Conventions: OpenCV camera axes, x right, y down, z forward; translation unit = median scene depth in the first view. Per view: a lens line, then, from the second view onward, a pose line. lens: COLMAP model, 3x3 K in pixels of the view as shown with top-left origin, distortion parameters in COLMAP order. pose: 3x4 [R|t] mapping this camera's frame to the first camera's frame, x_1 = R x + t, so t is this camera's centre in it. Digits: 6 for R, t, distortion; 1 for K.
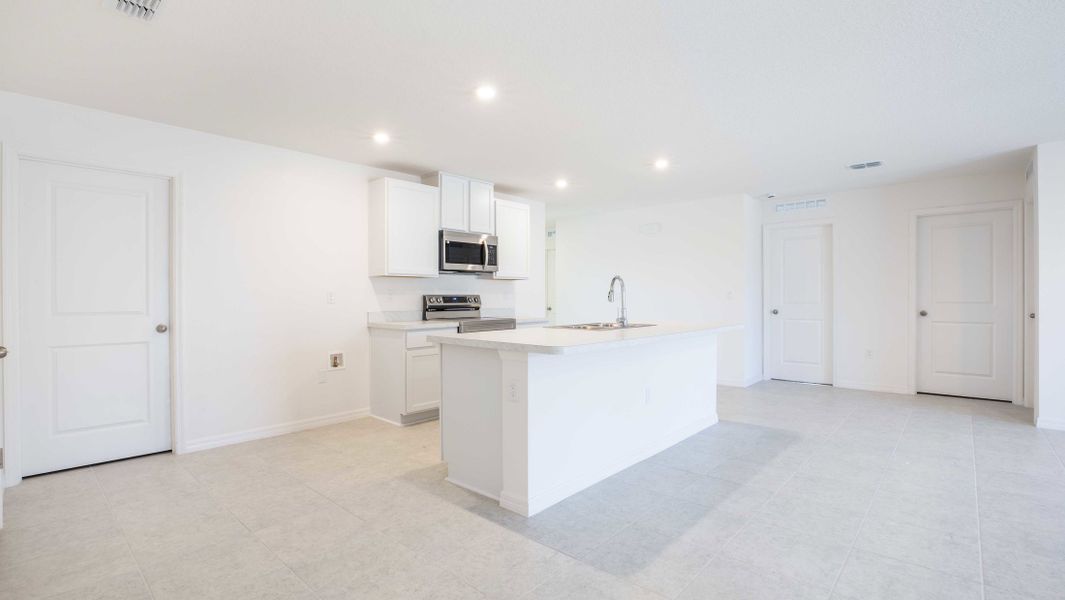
lens RADIAL K [[489.4, 0, 527.9], [0, 489.4, 301.0], [0, 0, 1]] dist [-0.042703, 0.013152]
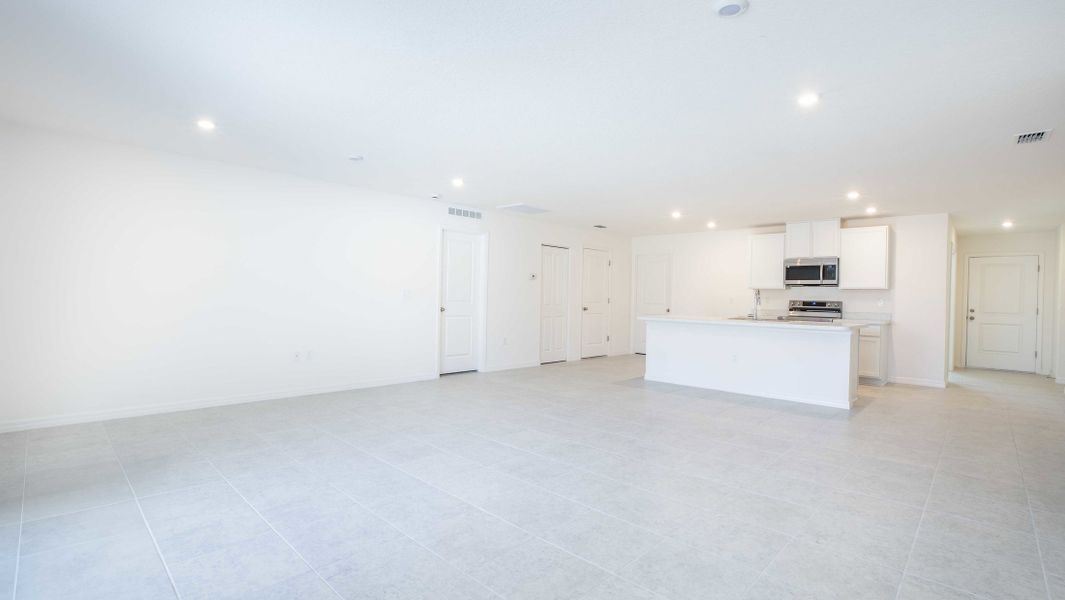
lens RADIAL K [[494.1, 0, 550.6], [0, 494.1, 297.1], [0, 0, 1]] dist [-0.000040, 0.000109]
pose [[0.001404, 0.007802, -0.999969, 1.429210], [-0.026754, 0.999612, 0.007761, -0.014648], [0.999641, 0.026742, 0.001612, 0.230416]]
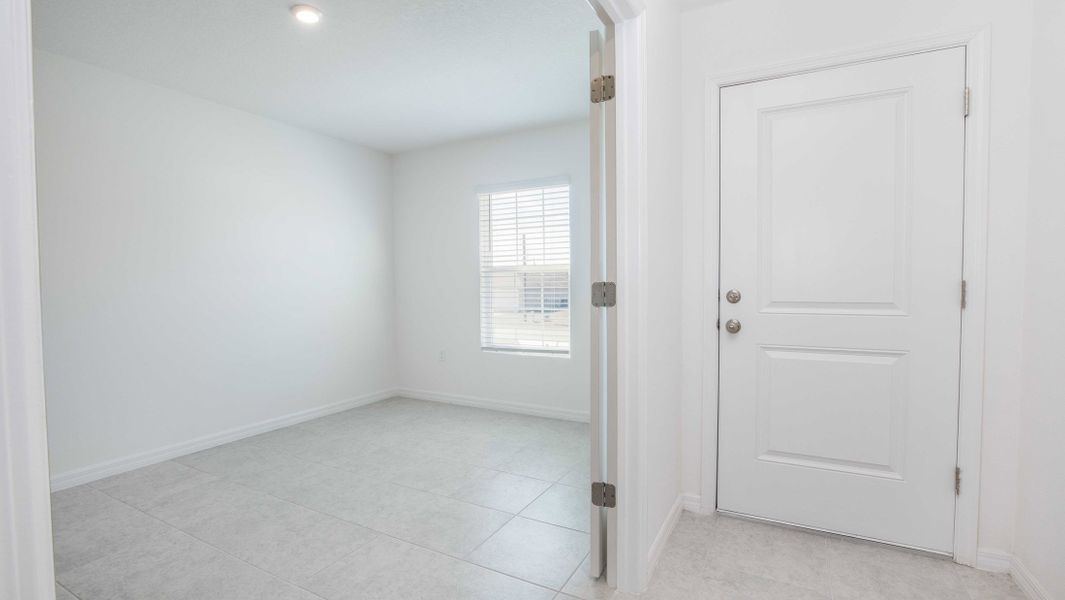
lens RADIAL K [[489.4, 0, 527.9], [0, 489.4, 301.0], [0, 0, 1]] dist [-0.042703, 0.013152]
pose [[0.221788, 0.040428, -0.974257, -0.001358], [-0.000075, 0.999141, 0.041444, -0.007939], [0.975095, -0.009119, 0.221600, 1.510747]]
